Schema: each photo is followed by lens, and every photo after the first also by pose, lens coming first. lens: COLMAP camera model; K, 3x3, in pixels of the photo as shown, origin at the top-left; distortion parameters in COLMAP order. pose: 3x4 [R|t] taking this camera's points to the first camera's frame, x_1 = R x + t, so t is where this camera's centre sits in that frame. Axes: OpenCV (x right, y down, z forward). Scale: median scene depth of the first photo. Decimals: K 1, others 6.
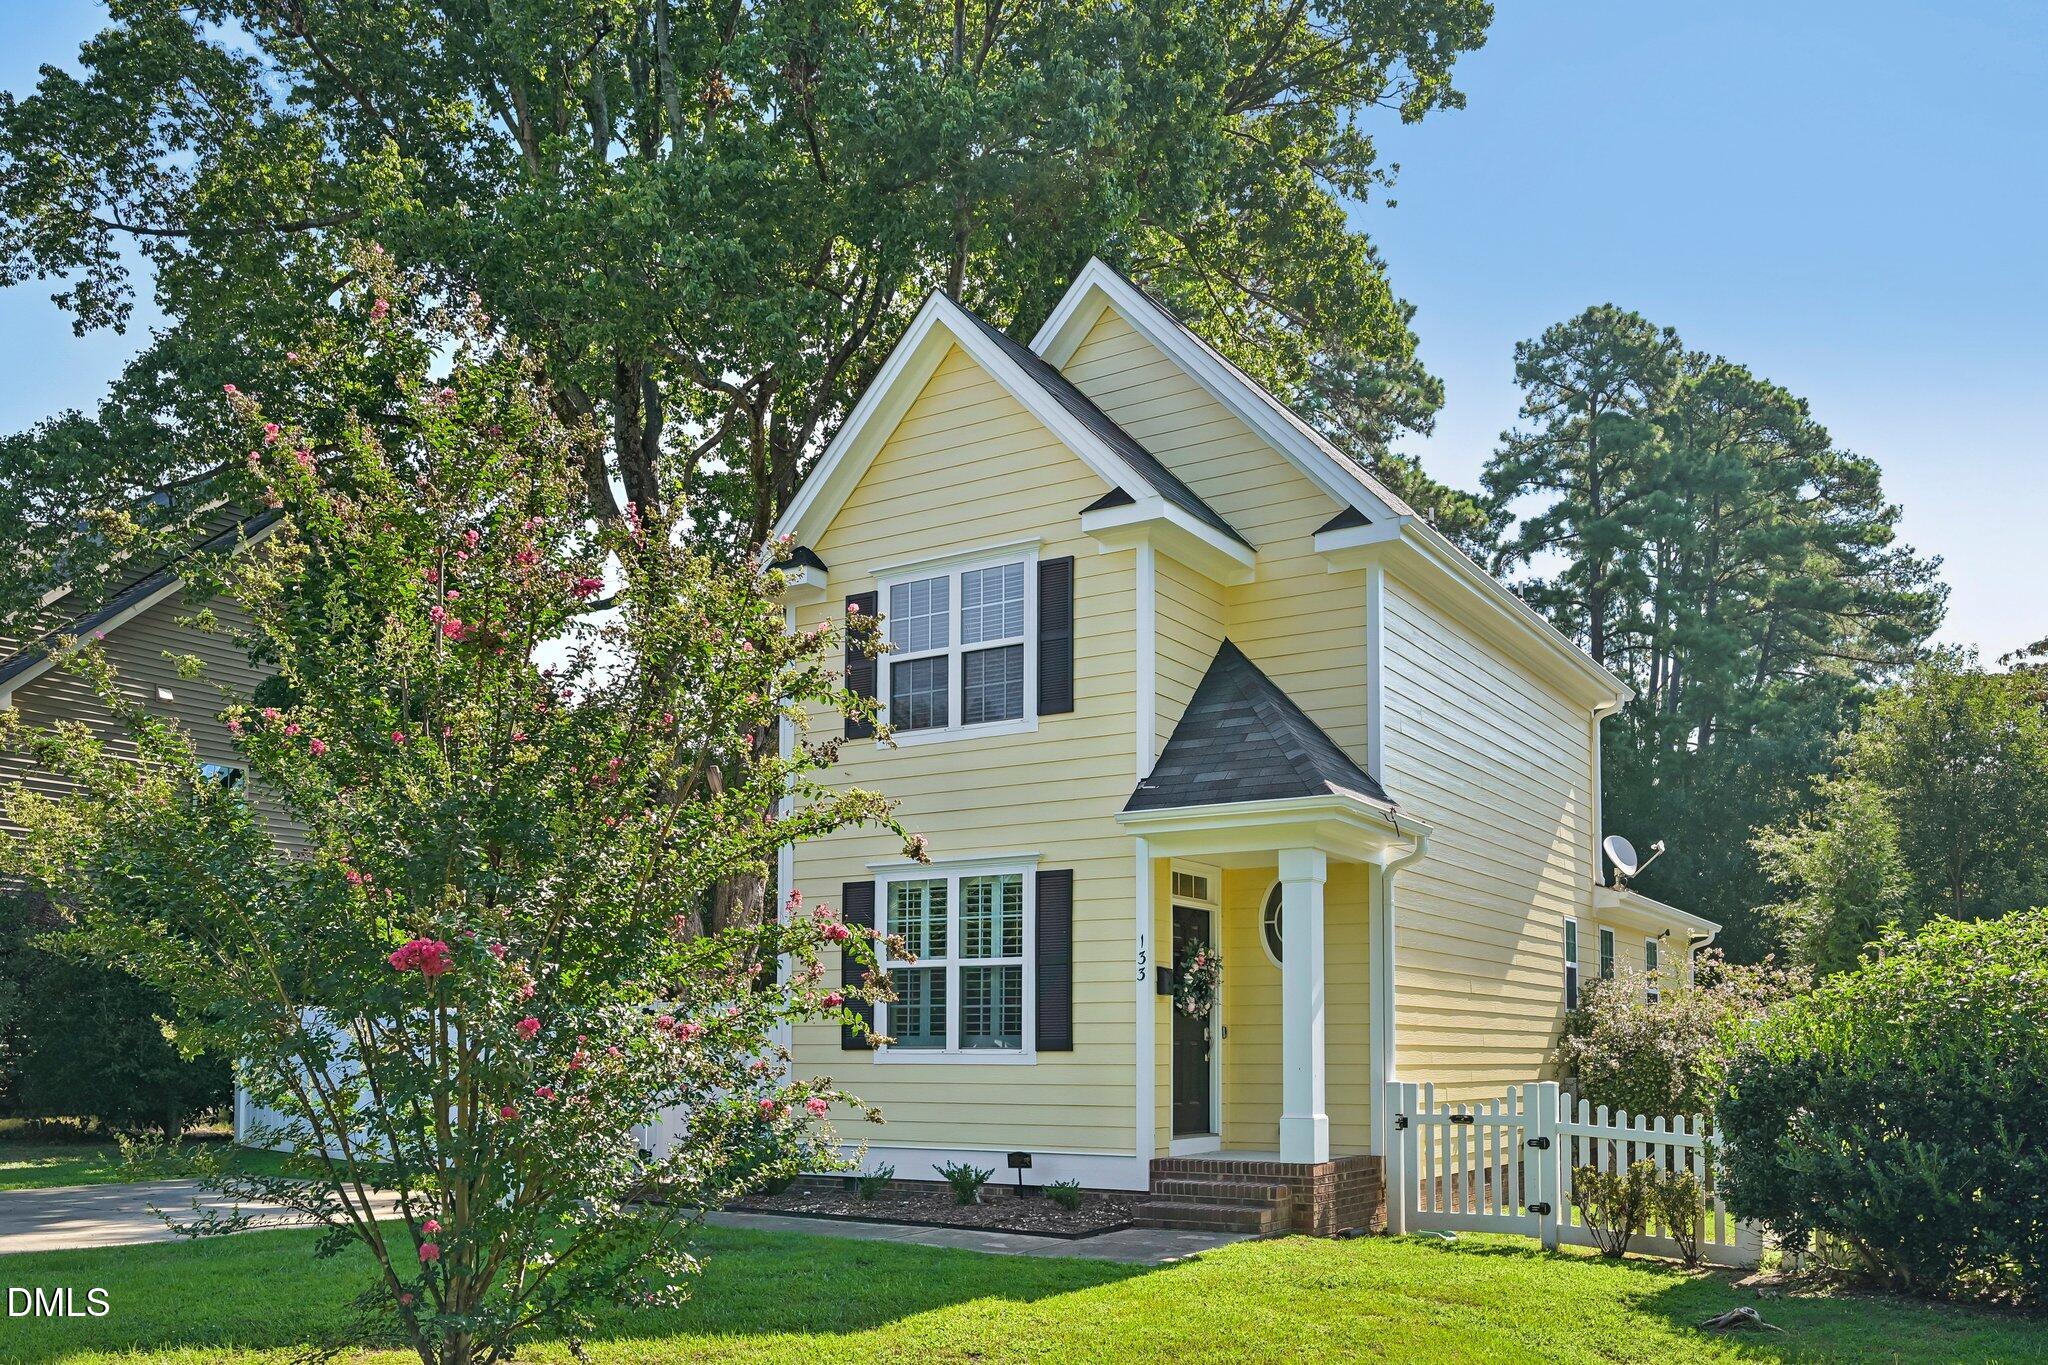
lens RADIAL K [[1674.6, 0, 1104.0], [0, 1674.6, 670.6], [0, 0, 1]] dist [0.001923, -0.000906]
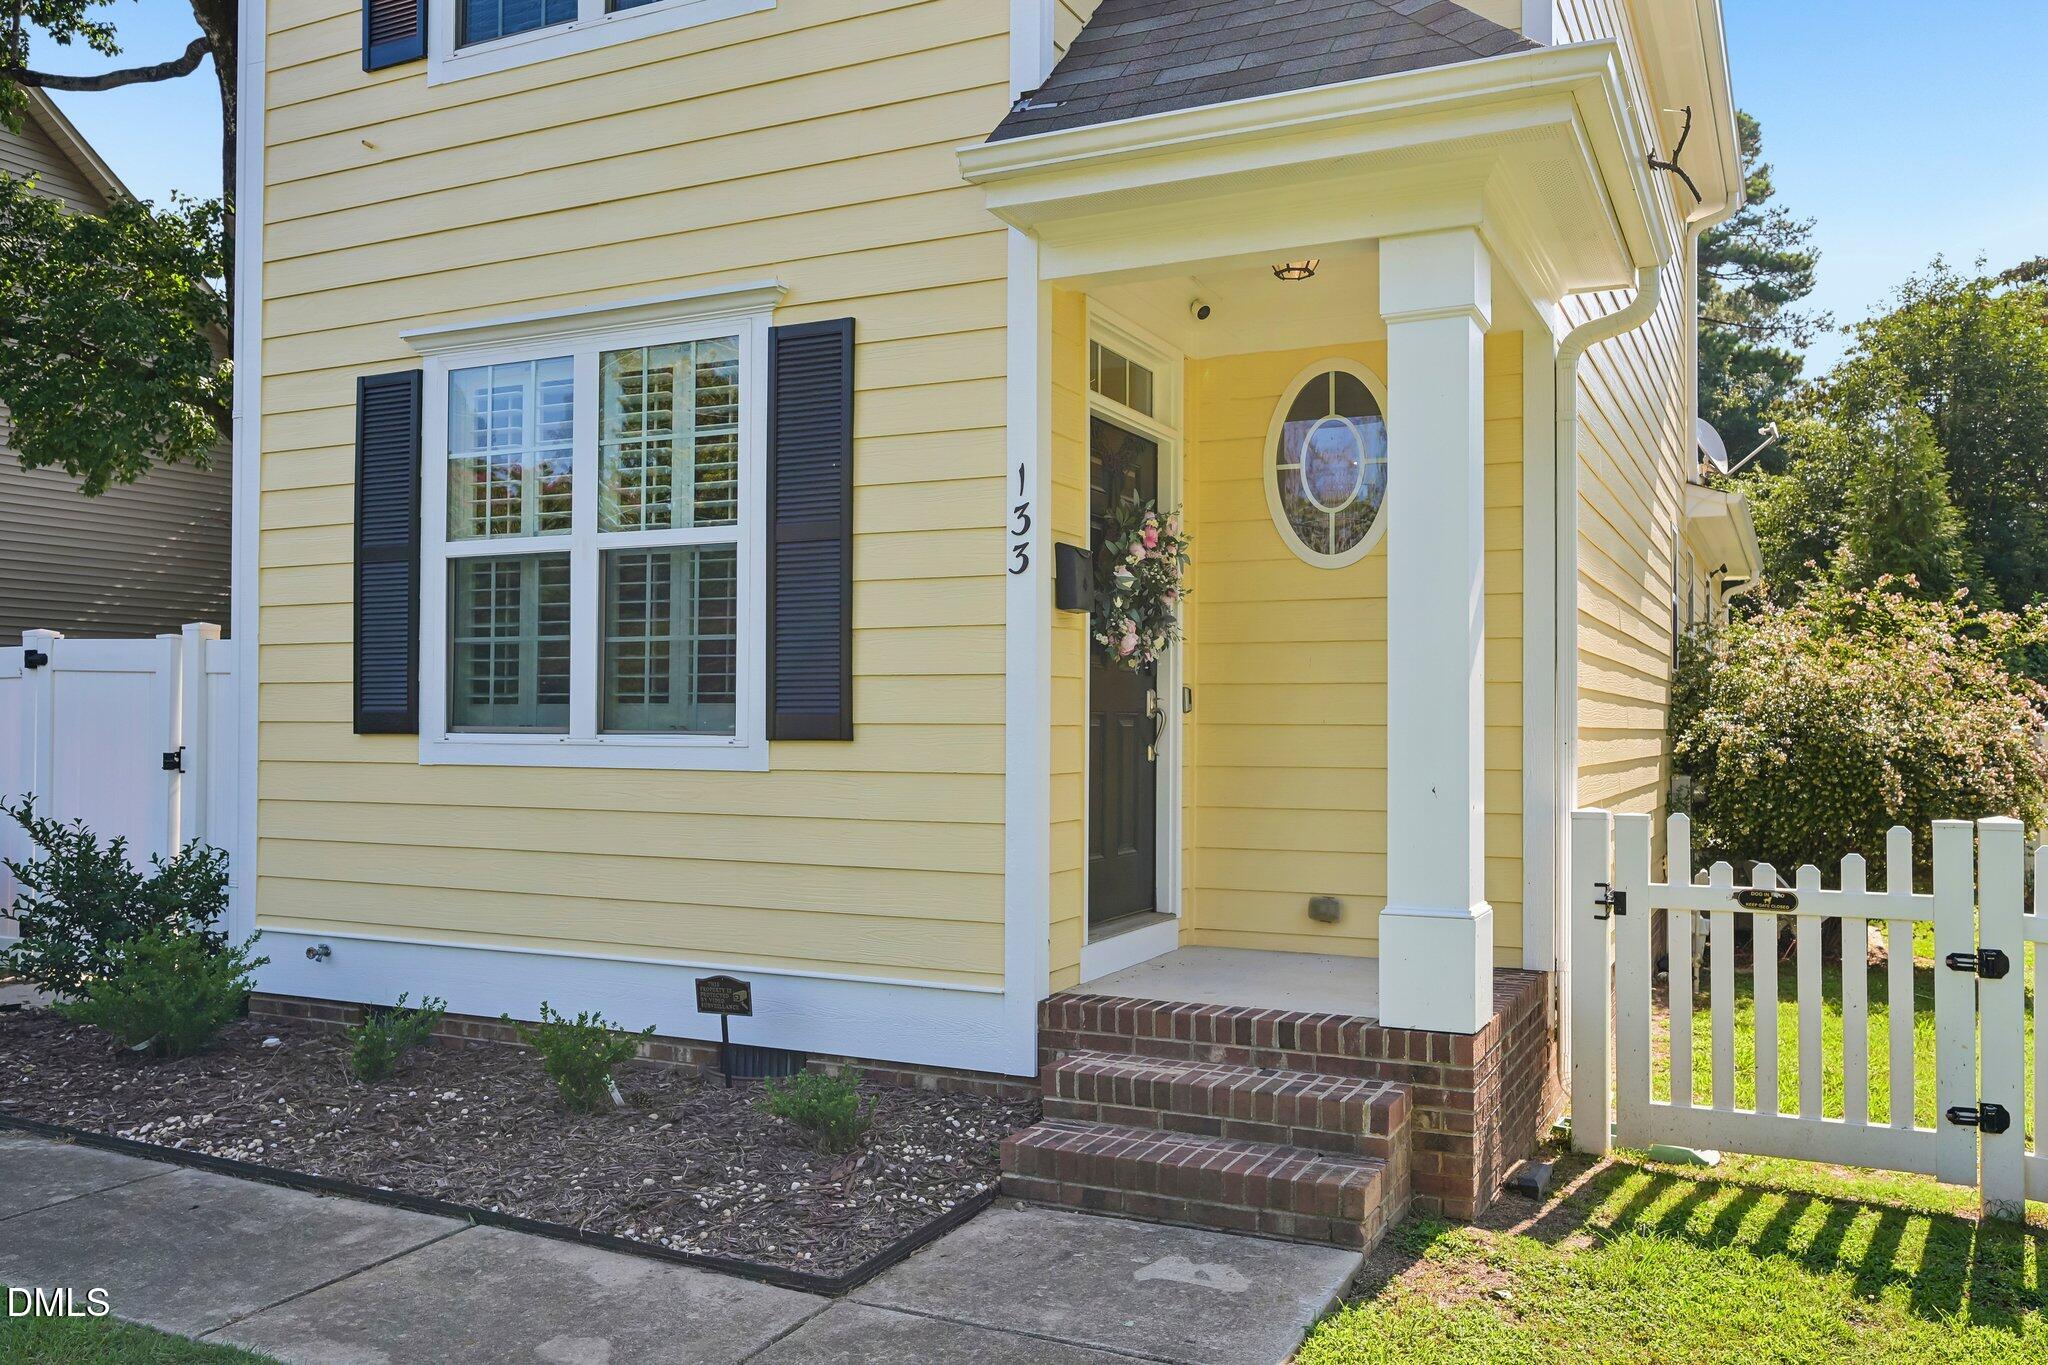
lens RADIAL K [[1633.1, 0, 1024.0], [0, 1633.1, 682.5], [0, 0, 1]] dist [-0.057133, -0.001691]
pose [[0.998308, 0.004591, 0.057965, 0.000395], [-0.015950, 0.980261, 0.197065, 0.126541], [-0.055916, -0.197656, 0.978675, 0.577550]]
